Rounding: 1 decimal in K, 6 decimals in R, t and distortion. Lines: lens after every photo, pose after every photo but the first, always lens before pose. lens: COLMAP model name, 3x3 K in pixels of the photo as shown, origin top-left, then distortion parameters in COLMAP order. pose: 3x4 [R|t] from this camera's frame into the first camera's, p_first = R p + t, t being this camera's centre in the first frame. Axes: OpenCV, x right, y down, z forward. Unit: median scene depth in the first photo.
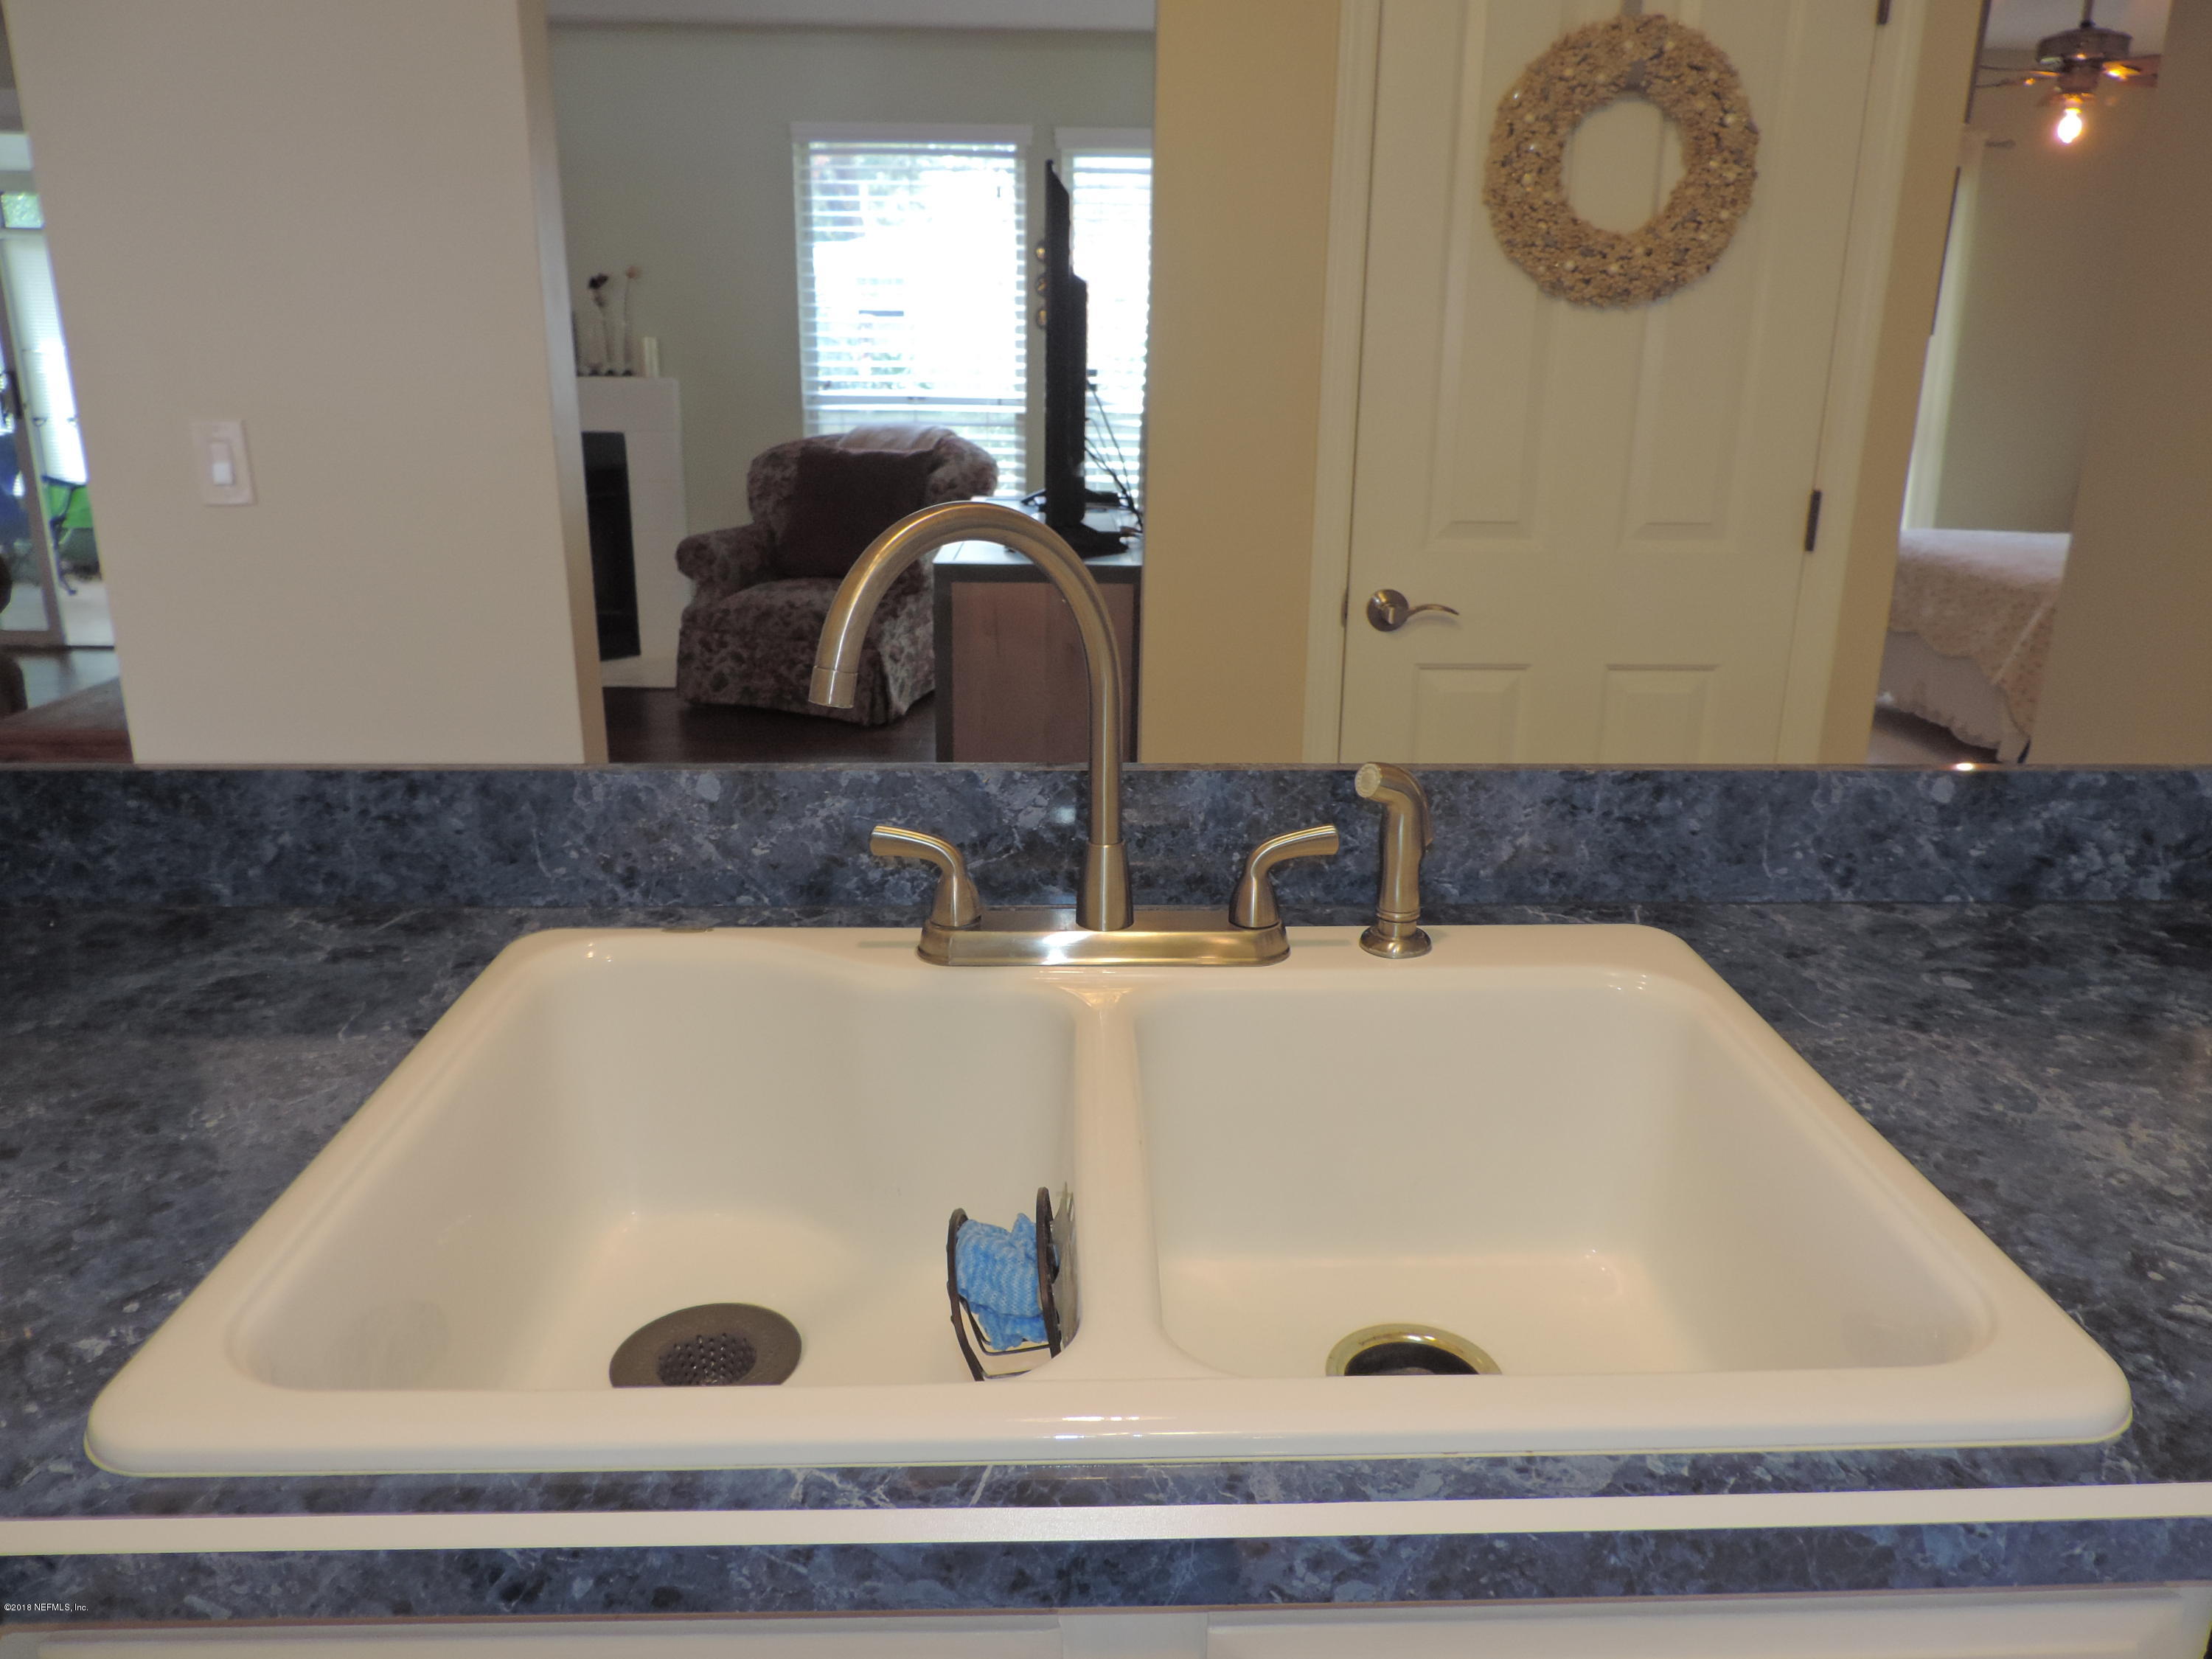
lens RADIAL K [[1580.5, 0, 1107.3], [0, 1580.5, 831.2], [0, 0, 1]] dist [-0.020973, -0.002734]
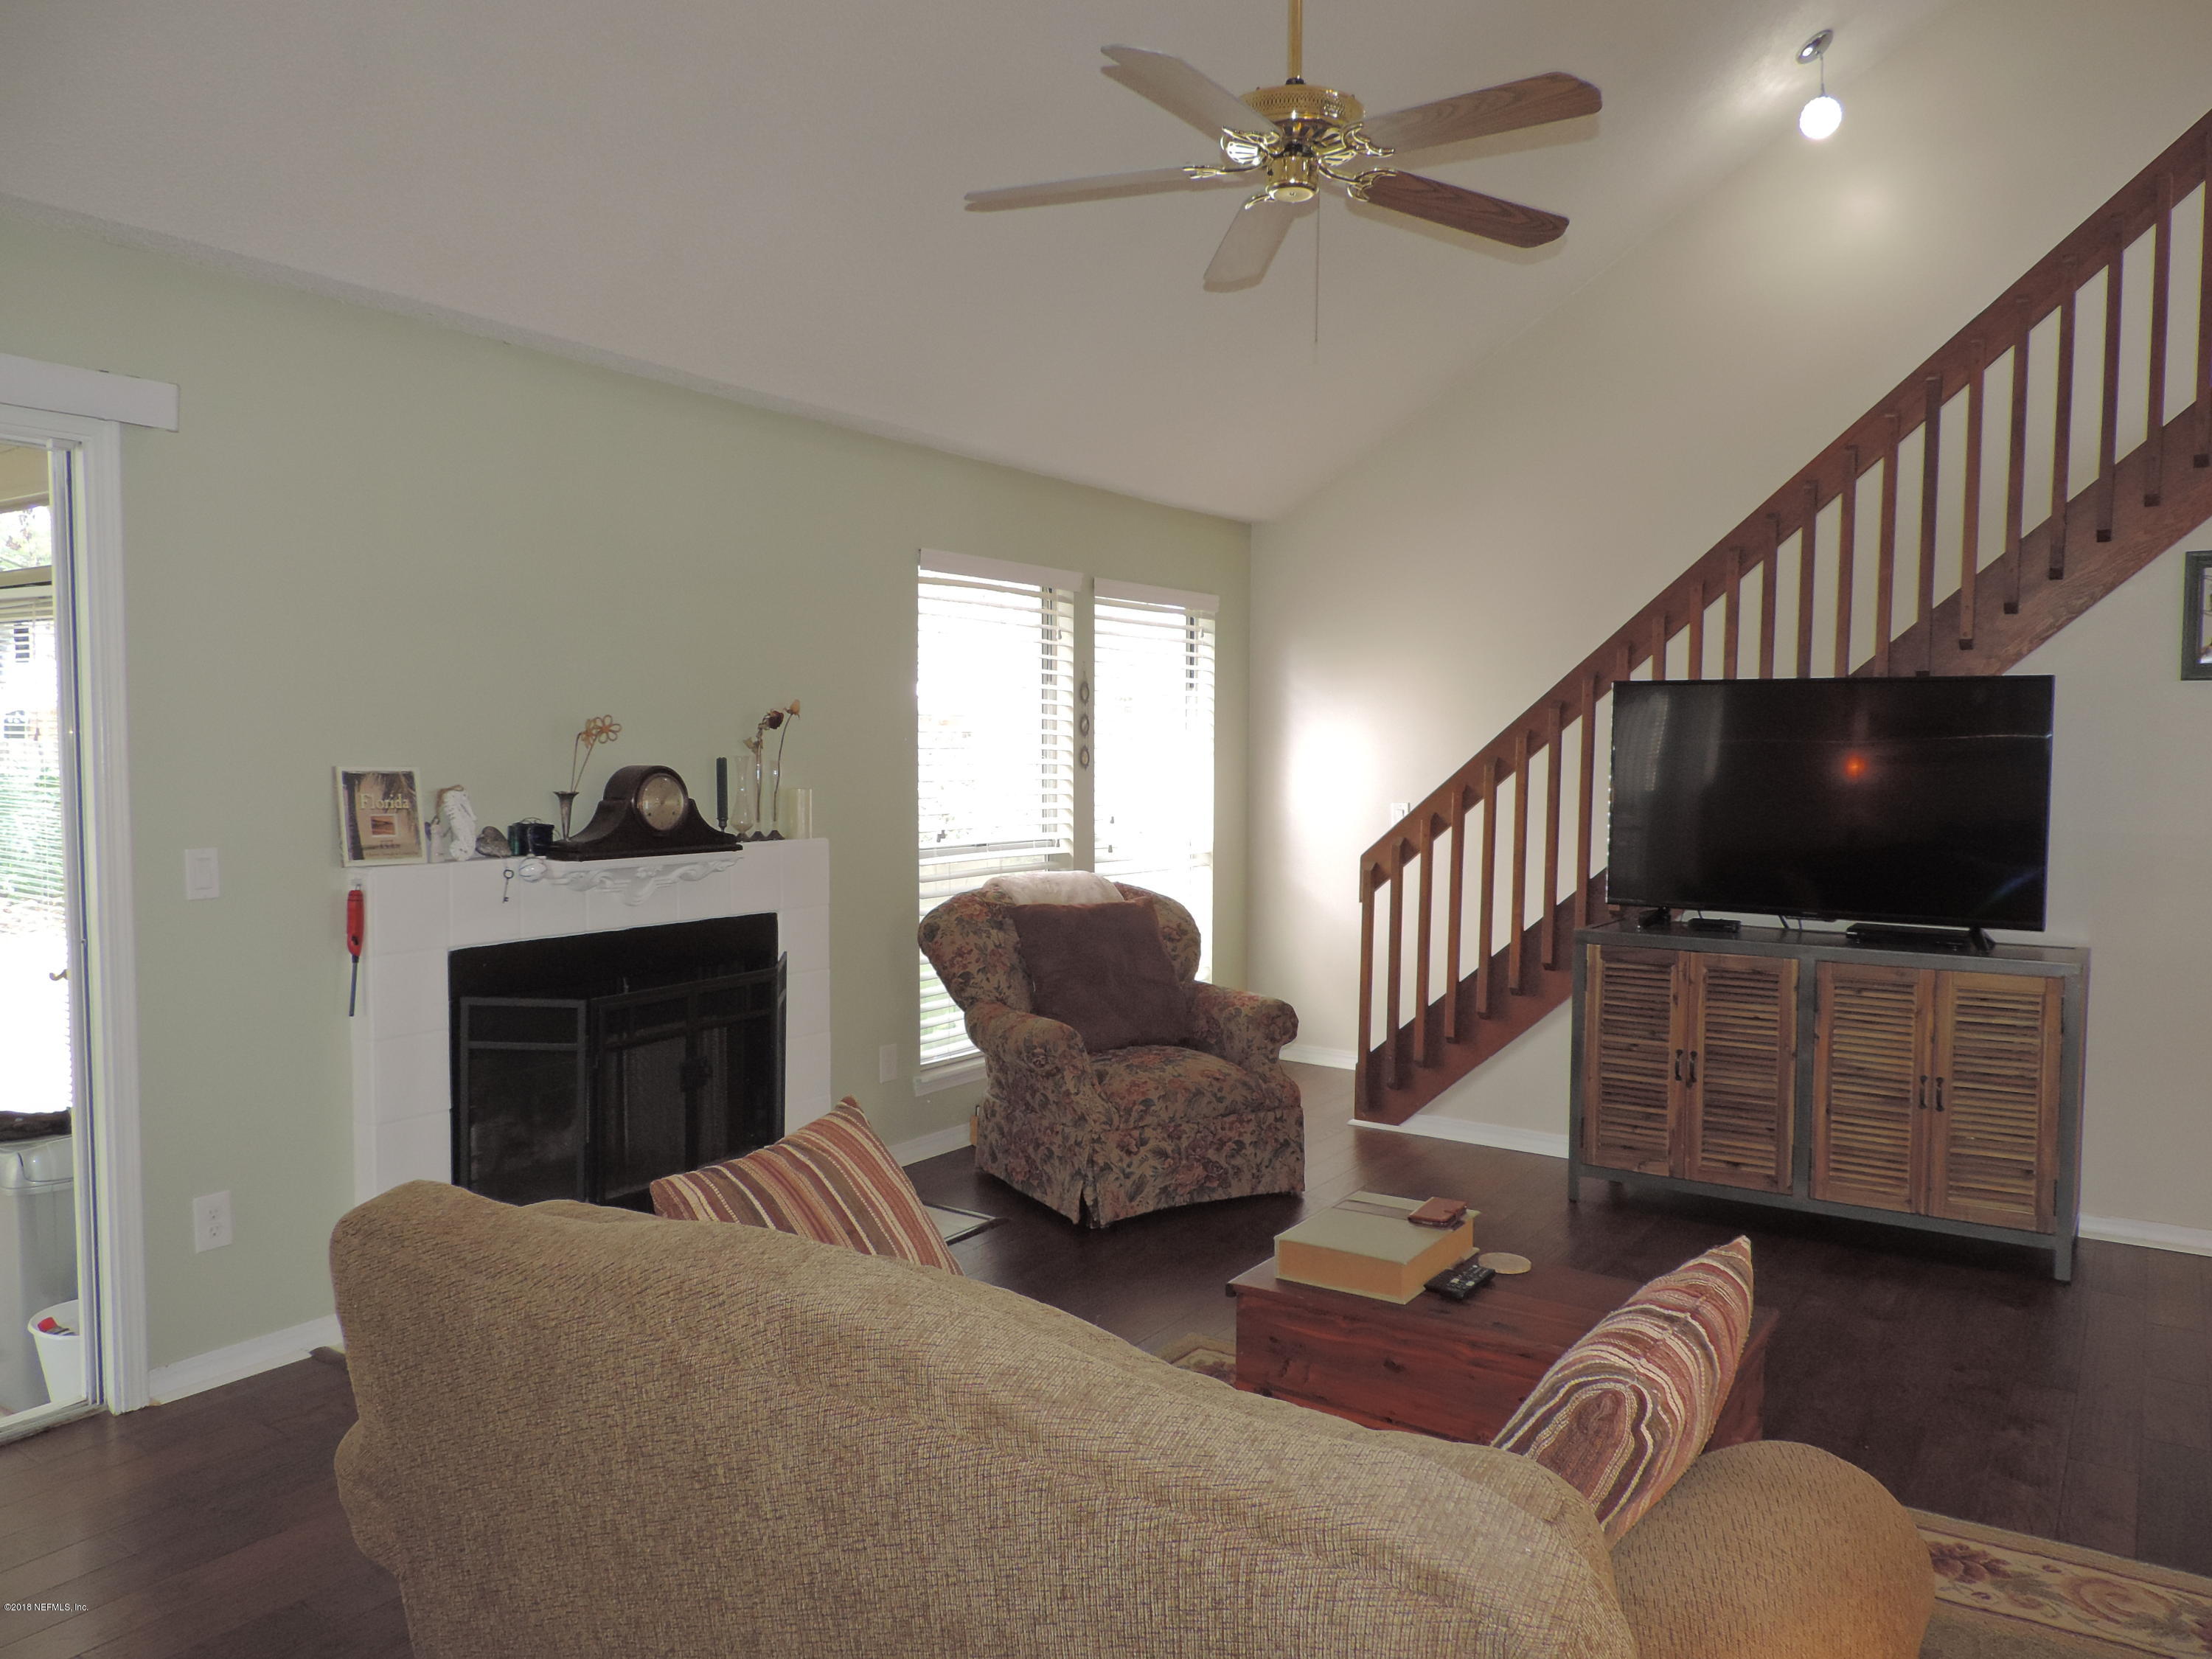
lens RADIAL K [[1584.3, 0, 1107.3], [0, 1584.3, 829.9], [0, 0, 1]] dist [-0.030161, 0.026449]
pose [[0.581136, -0.053802, 0.812026, -0.915498], [0.244971, 0.963097, -0.111505, -0.186355], [-0.776061, 0.263723, 0.572870, 0.482270]]
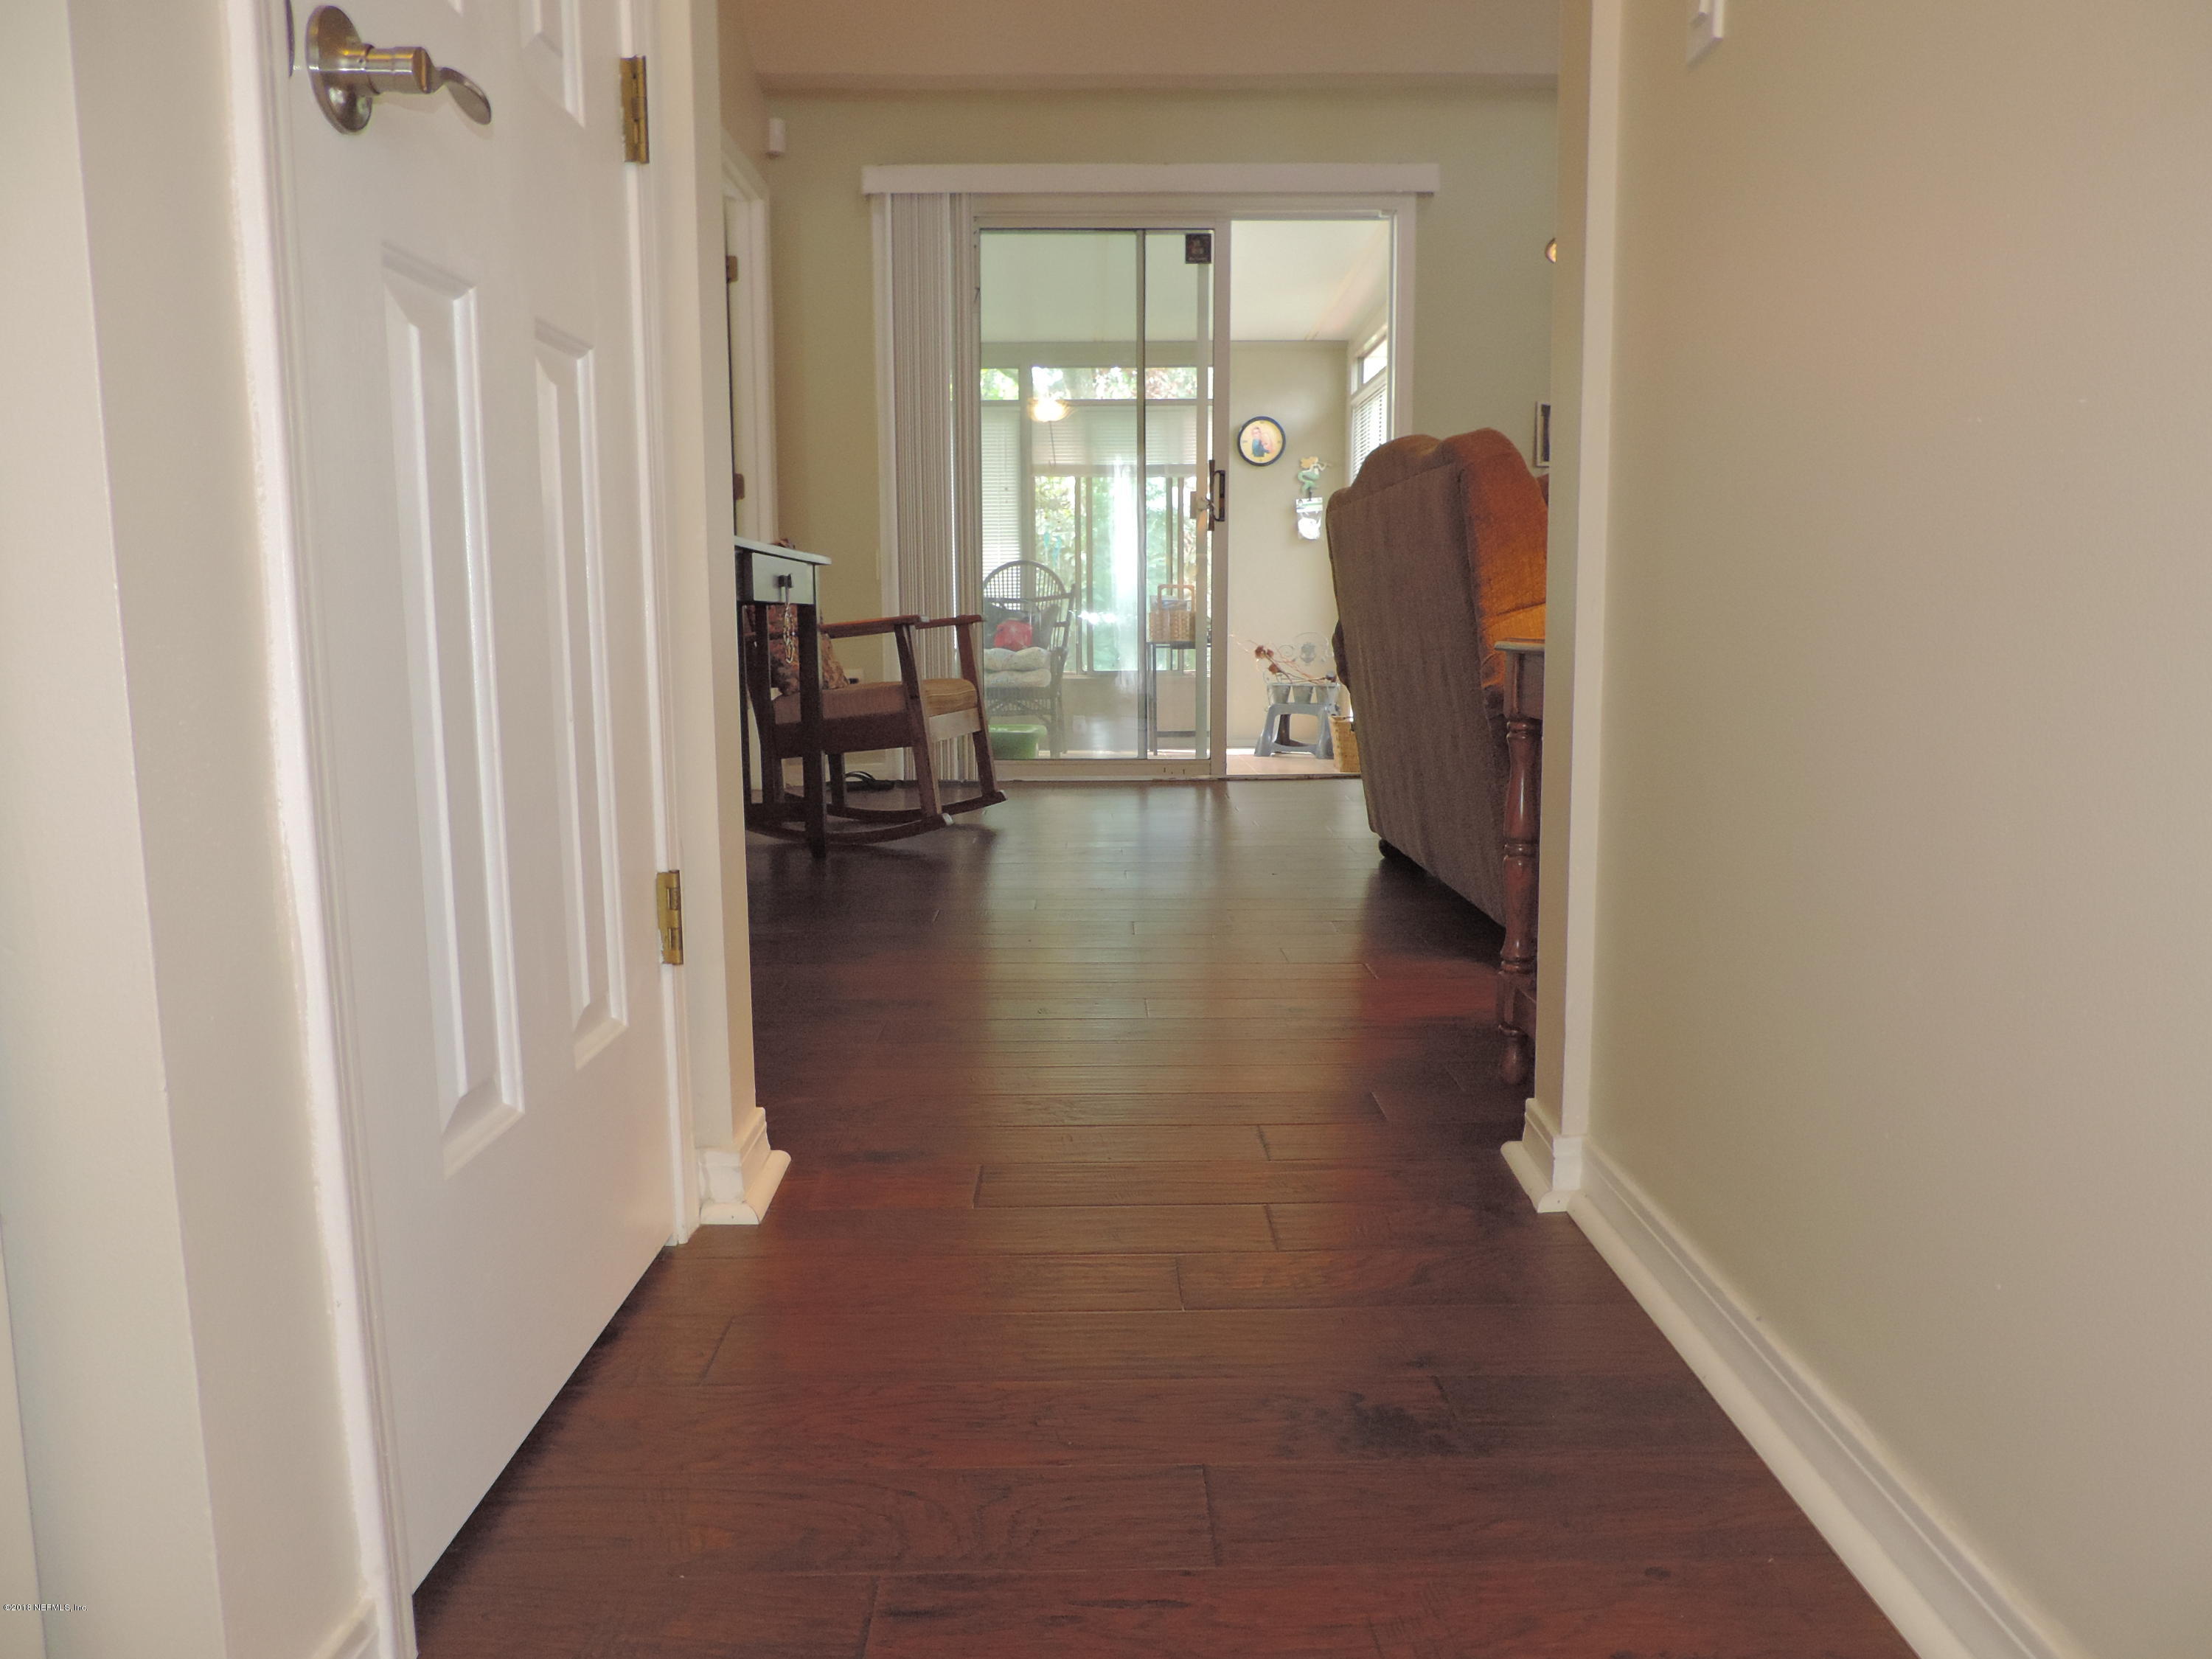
lens RADIAL K [[1557.6, 0, 1103.6], [0, 1557.6, 831.8], [0, 0, 1]] dist [-0.023896, 0.003788]
pose [[0.999660, -0.020223, -0.016487, -0.837758], [0.017233, 0.986187, -0.164738, 0.064438], [0.019591, 0.164398, 0.986200, 0.162726]]
